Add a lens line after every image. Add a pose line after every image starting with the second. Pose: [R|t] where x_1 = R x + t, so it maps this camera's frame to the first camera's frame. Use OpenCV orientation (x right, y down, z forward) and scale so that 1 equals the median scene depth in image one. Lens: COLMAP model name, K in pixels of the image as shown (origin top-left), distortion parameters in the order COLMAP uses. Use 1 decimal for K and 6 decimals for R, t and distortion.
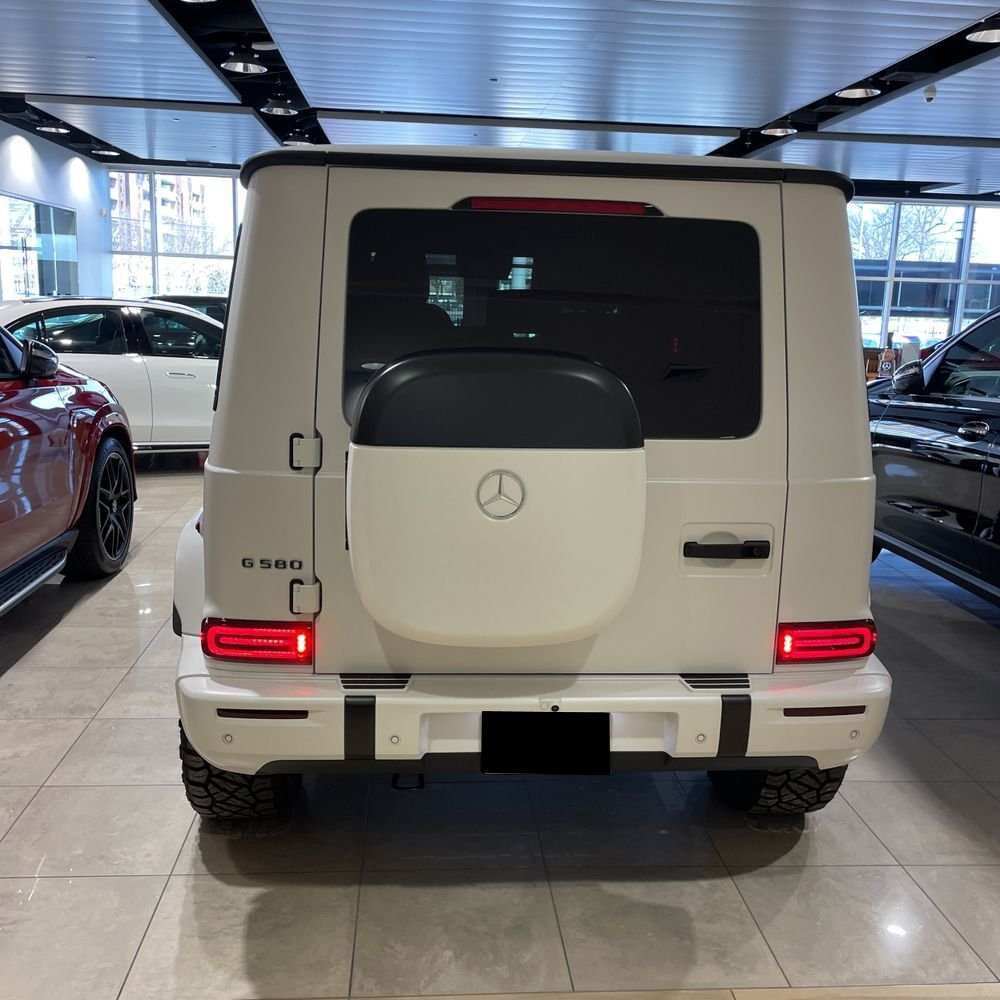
lens RADIAL K [[1014.1, 0, 495.1], [0, 1014.1, 479.8], [0, 0, 1]] dist [0.097996, -0.138441]
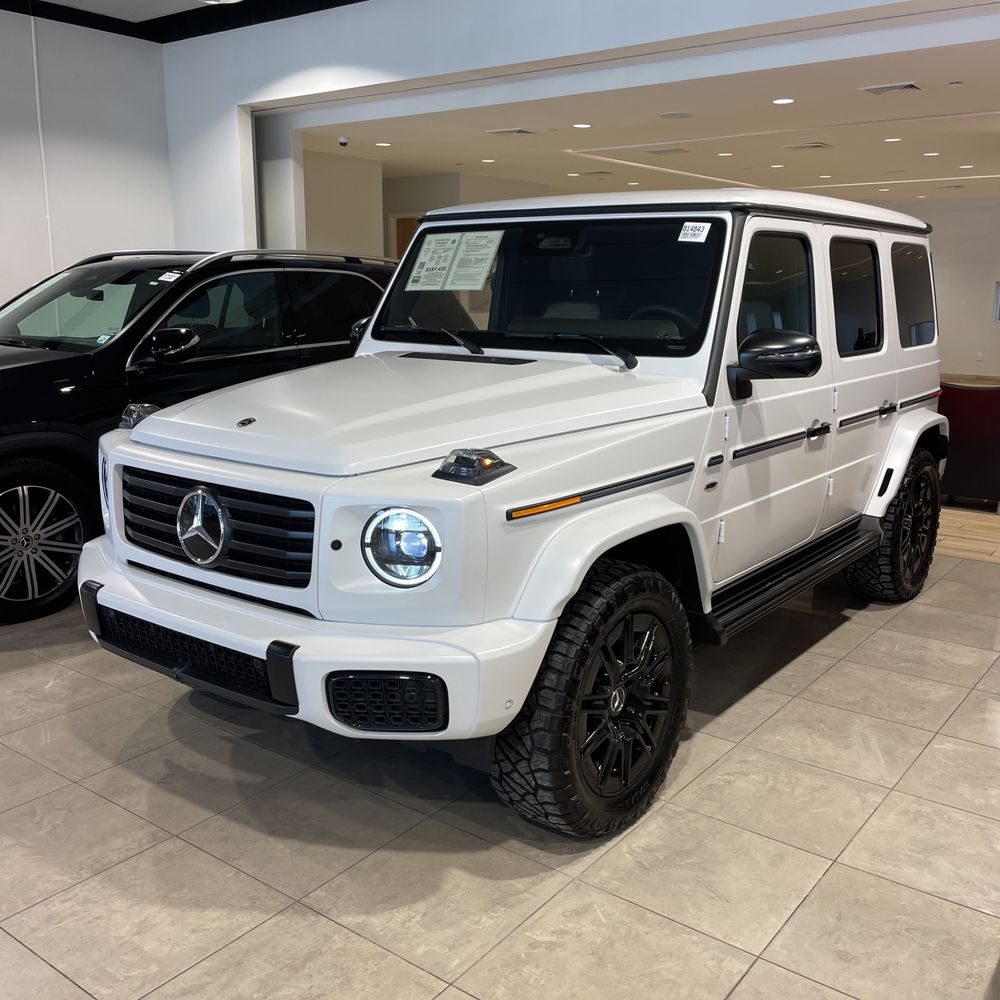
lens RADIAL K [[1014.3, 0, 502.8], [0, 1014.3, 482.9], [0, 0, 1]] dist [0.095551, -0.130561]
pose [[-0.746886, -0.165373, 0.644060, -1.061251], [0.088002, 0.935478, 0.342251, -0.620343], [-0.659103, 0.312301, -0.684142, 3.260936]]
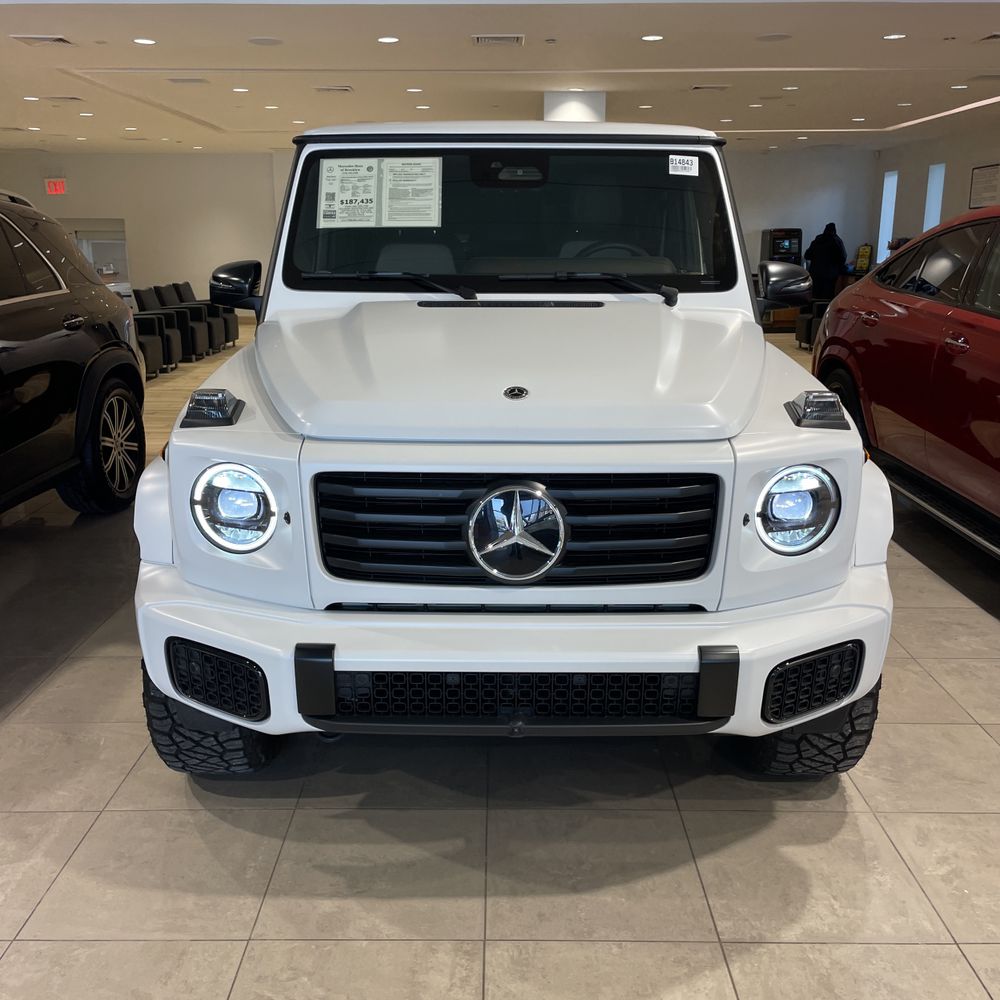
lens RADIAL K [[1014.1, 0, 495.1], [0, 1014.1, 479.8], [0, 0, 1]] dist [0.097996, -0.138441]
pose [[-0.996338, -0.050934, 0.068678, -0.123110], [-0.019021, 0.915114, 0.402746, -0.603140], [-0.083361, 0.399965, -0.912731, 3.491402]]
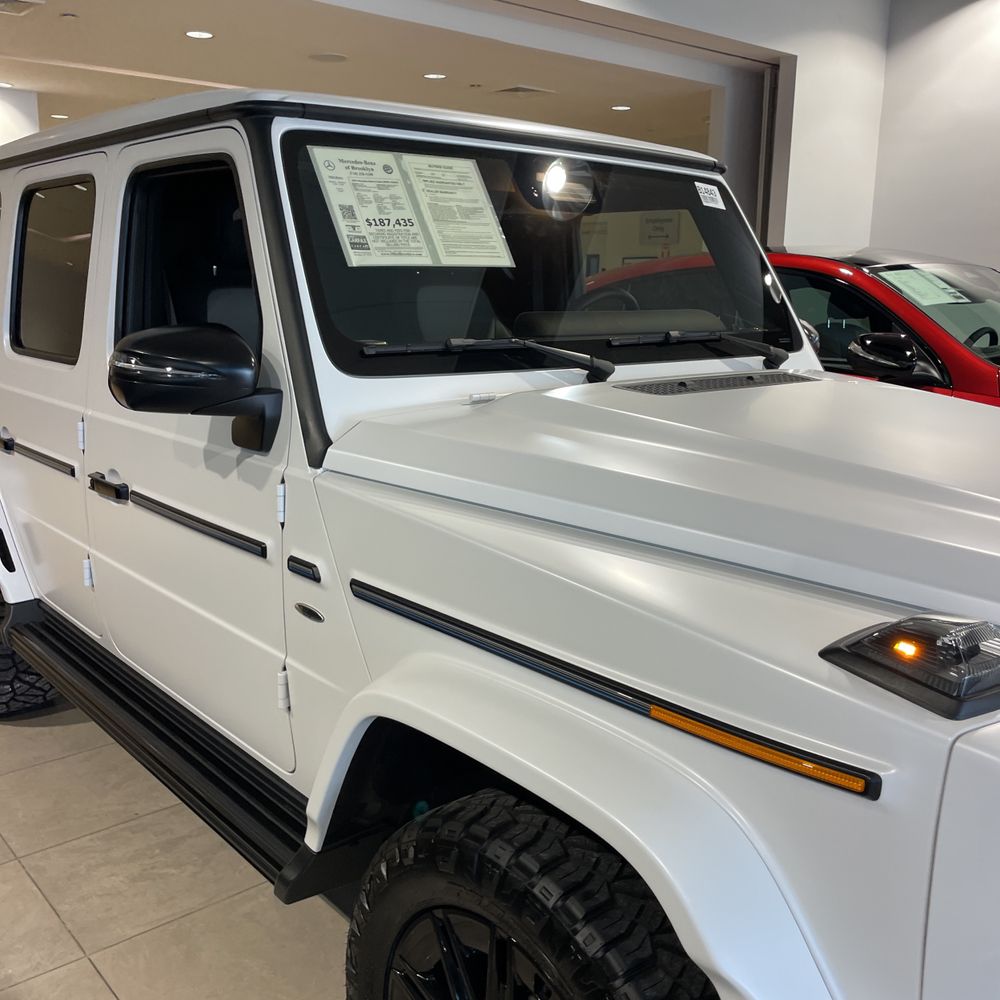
lens RADIAL K [[1014.1, 0, 495.1], [0, 1014.1, 479.8], [0, 0, 1]] dist [0.097996, -0.138441]
pose [[-0.809068, 0.070727, -0.583443, 0.626134], [-0.142444, 0.939535, 0.311423, -0.455546], [0.570191, 0.335070, -0.750073, 2.804325]]
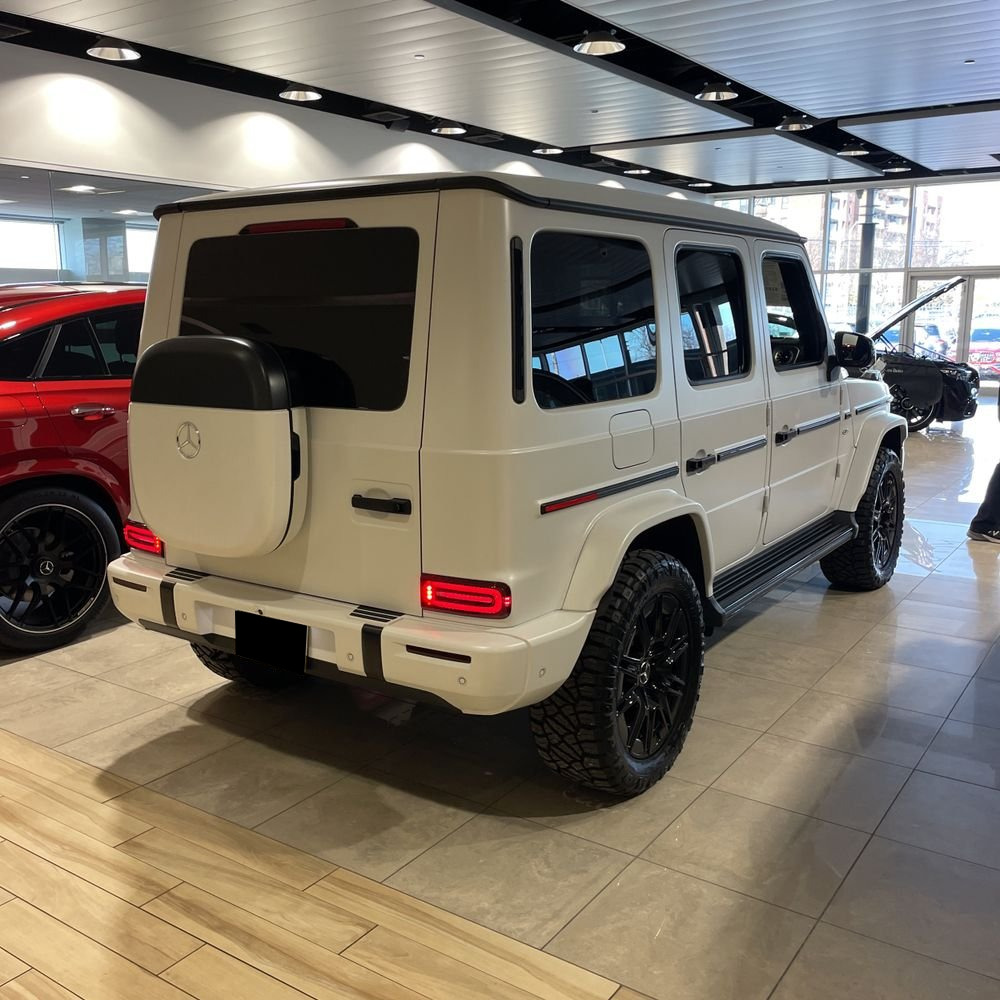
lens RADIAL K [[1014.1, 0, 495.1], [0, 1014.1, 479.8], [0, 0, 1]] dist [0.097996, -0.138441]
pose [[0.776488, 0.071564, -0.626056, 1.060639], [-0.082938, 0.996494, 0.011042, 0.016284], [0.624651, 0.043350, 0.779700, 0.157724]]
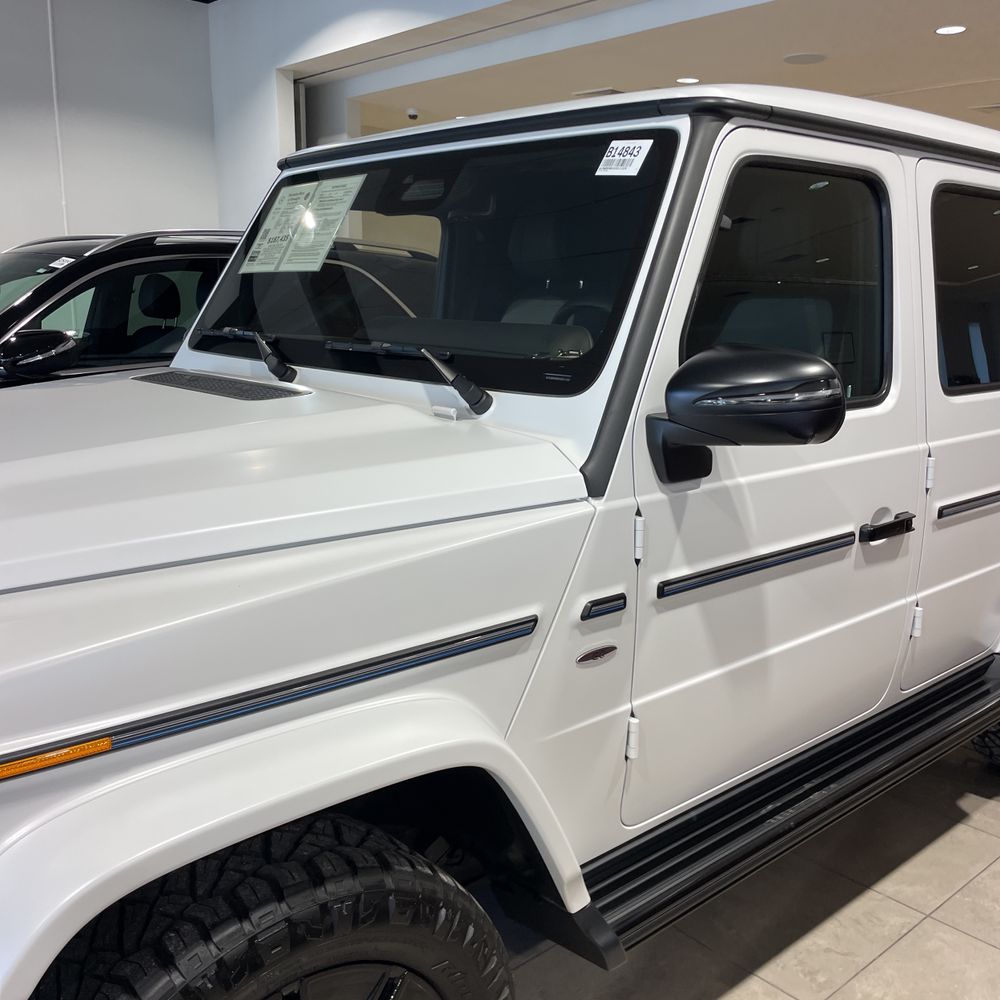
lens RADIAL K [[1015.8, 0, 509.9], [0, 1015.8, 504.1], [0, 0, 1]] dist [0.097879, -0.139335]
pose [[-0.612023, -0.203366, 0.764245, -0.858373], [0.107163, 0.936132, 0.334923, -0.455624], [-0.783546, 0.286880, -0.551141, 2.539266]]
